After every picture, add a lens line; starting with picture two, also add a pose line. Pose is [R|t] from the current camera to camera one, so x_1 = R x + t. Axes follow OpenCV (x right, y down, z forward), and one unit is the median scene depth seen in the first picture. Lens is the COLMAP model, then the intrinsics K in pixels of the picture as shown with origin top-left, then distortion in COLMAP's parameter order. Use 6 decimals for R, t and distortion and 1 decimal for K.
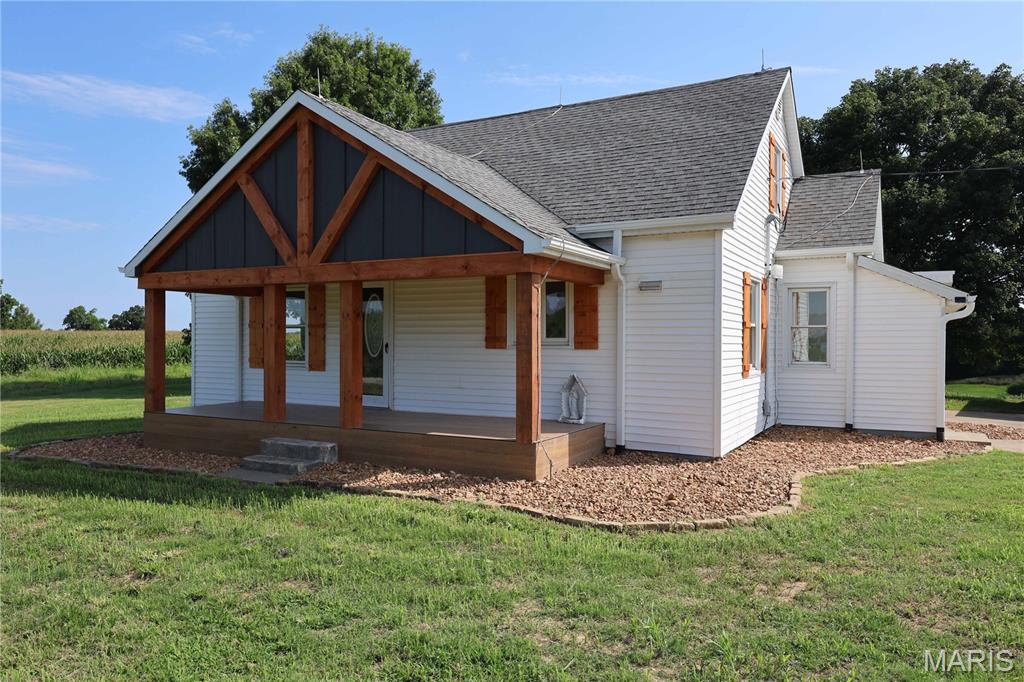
lens RADIAL K [[746.3, 0, 510.8], [0, 746.3, 337.6], [0, 0, 1]] dist [-0.000341, 0.006106]
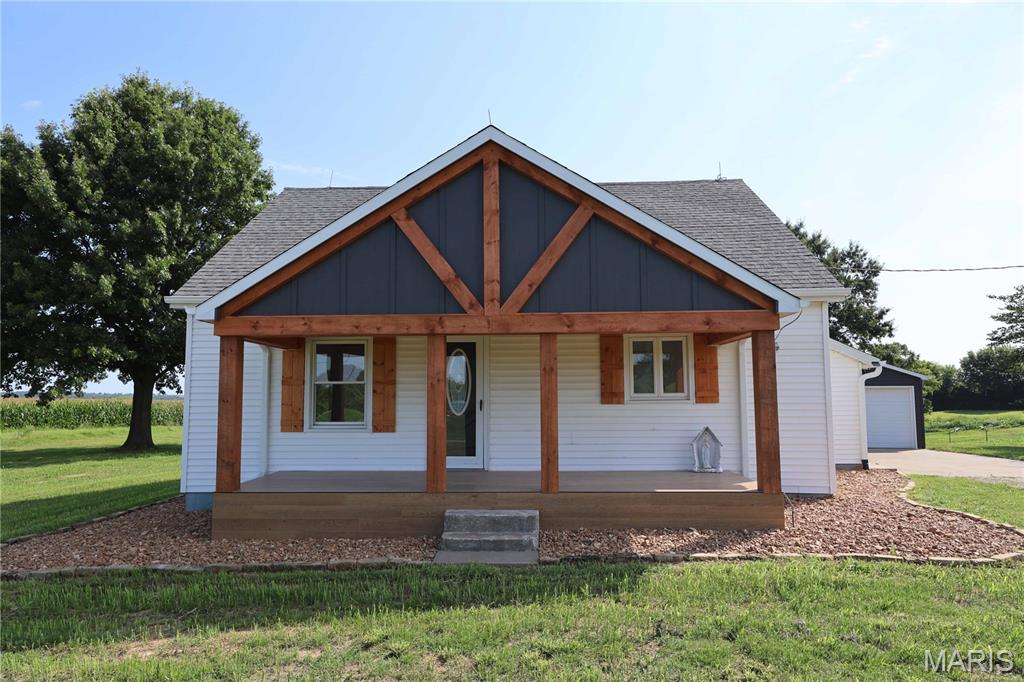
lens RADIAL K [[640.4, 0, 508.1], [0, 640.4, 344.3], [0, 0, 1]] dist [0.007022, -0.003790]
pose [[0.896322, 0.027306, 0.442563, -0.557965], [0.009068, 0.996764, -0.079867, 0.001961], [-0.443312, 0.075600, 0.893174, 0.272967]]
